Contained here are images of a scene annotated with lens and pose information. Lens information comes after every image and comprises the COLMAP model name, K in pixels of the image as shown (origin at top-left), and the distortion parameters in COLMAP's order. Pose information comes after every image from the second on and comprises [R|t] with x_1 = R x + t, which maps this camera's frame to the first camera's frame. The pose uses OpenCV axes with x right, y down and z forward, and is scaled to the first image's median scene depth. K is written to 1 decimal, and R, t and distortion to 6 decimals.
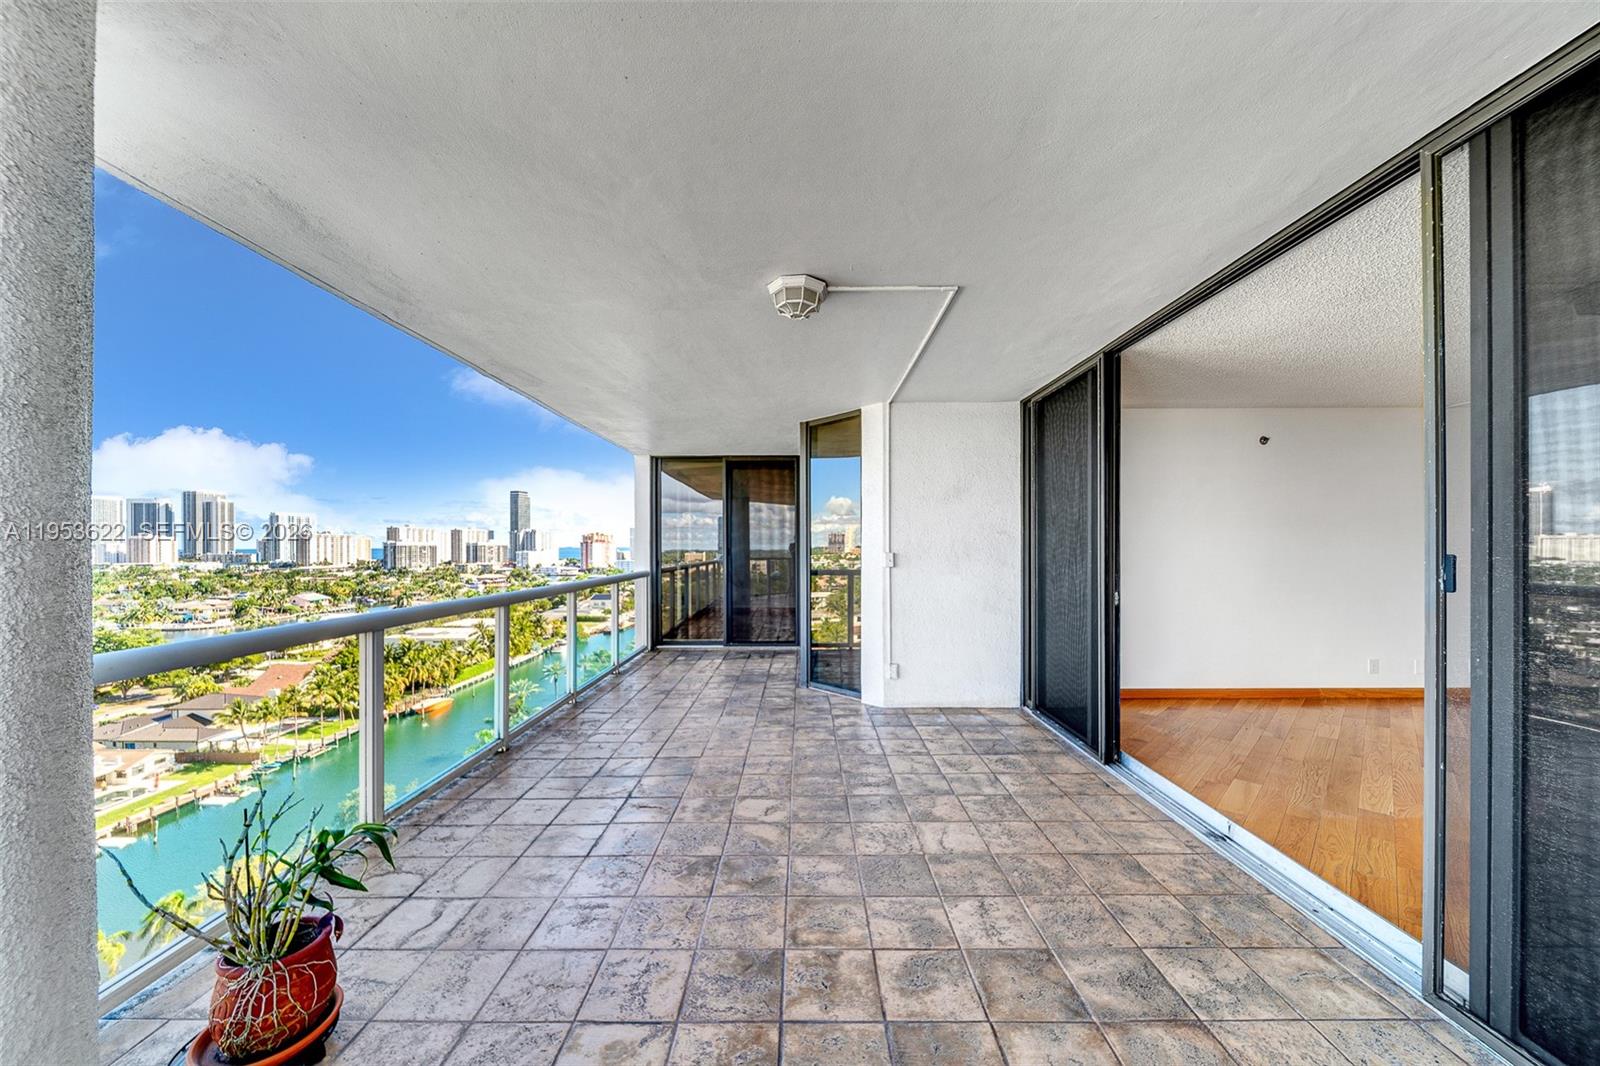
lens RADIAL K [[580.6, 0, 799.6], [0, 580.6, 541.0], [0, 0, 1]] dist [-0.001980, -0.000298]
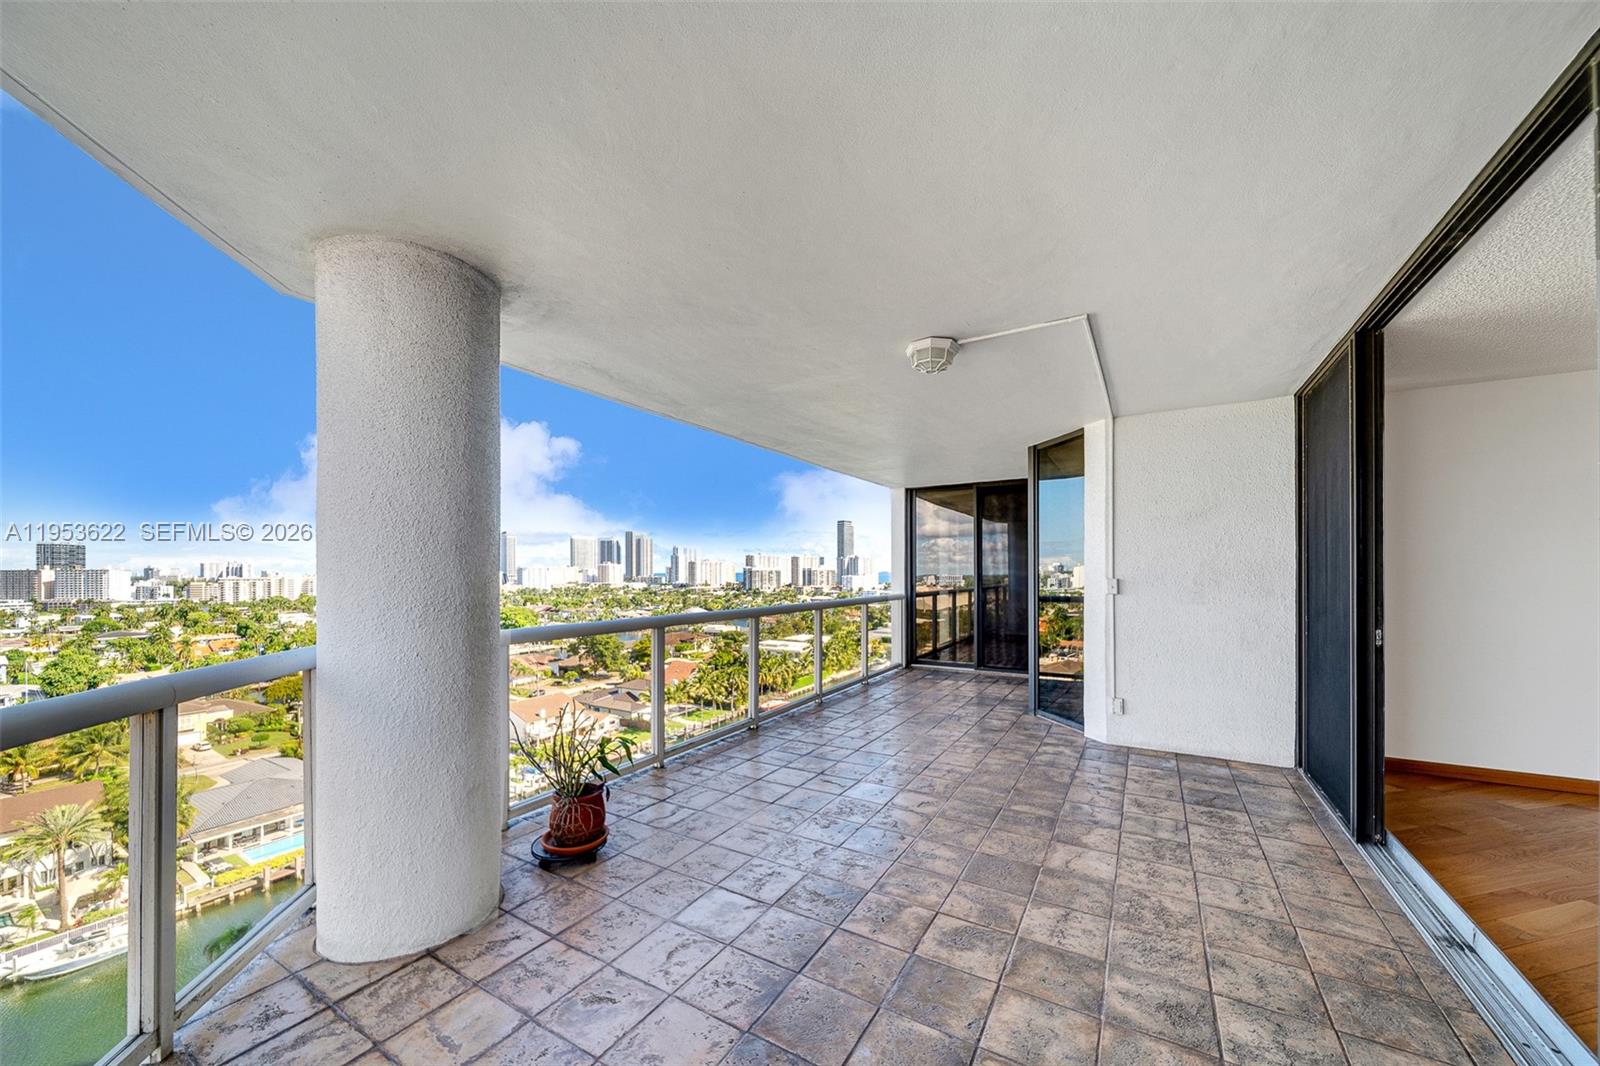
lens RADIAL K [[587.6, 0, 794.5], [0, 587.6, 562.8], [0, 0, 1]] dist [-0.003693, -0.000114]
pose [[0.858491, -0.007306, -0.512776, 0.133182], [0.004683, 0.999969, -0.006408, -0.001440], [0.512807, 0.003100, 0.858499, -0.049785]]
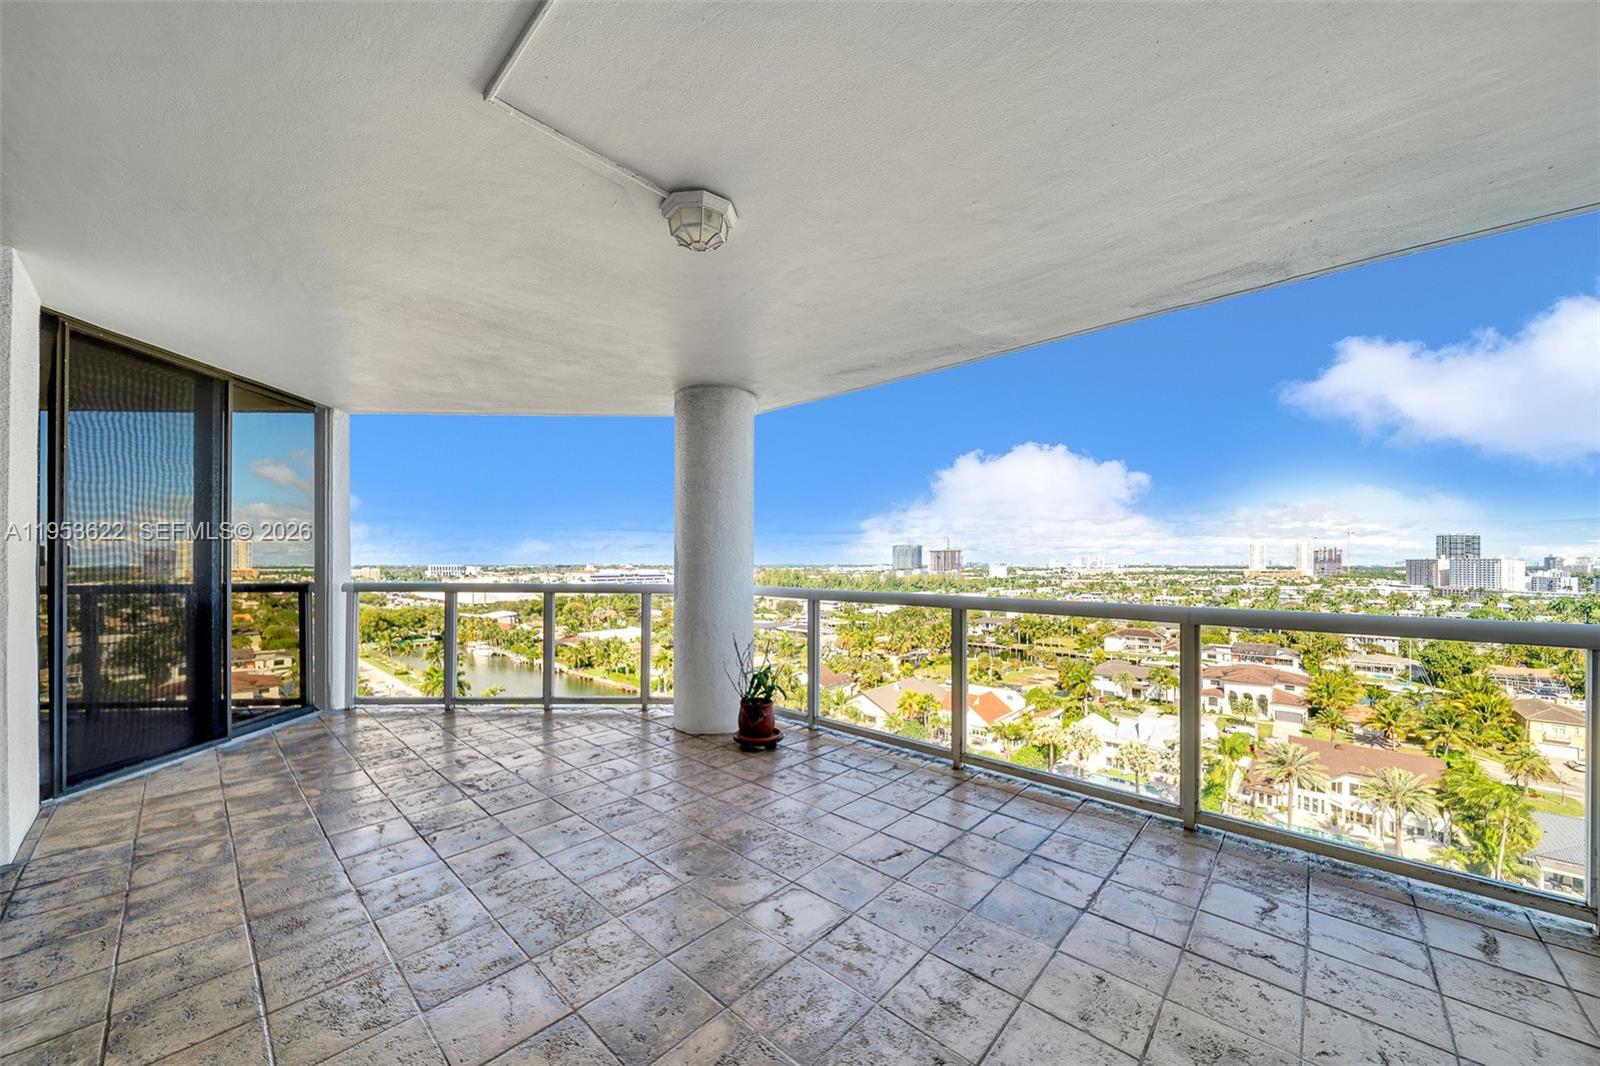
lens RADIAL K [[575.9, 0, 790.4], [0, 575.9, 554.8], [0, 0, 1]] dist [-0.006223, -0.000058]
pose [[-0.680174, -0.007156, -0.733016, 0.182229], [0.004590, 0.999891, -0.014020, 0.018098], [0.733036, -0.012901, -0.680067, 0.603930]]
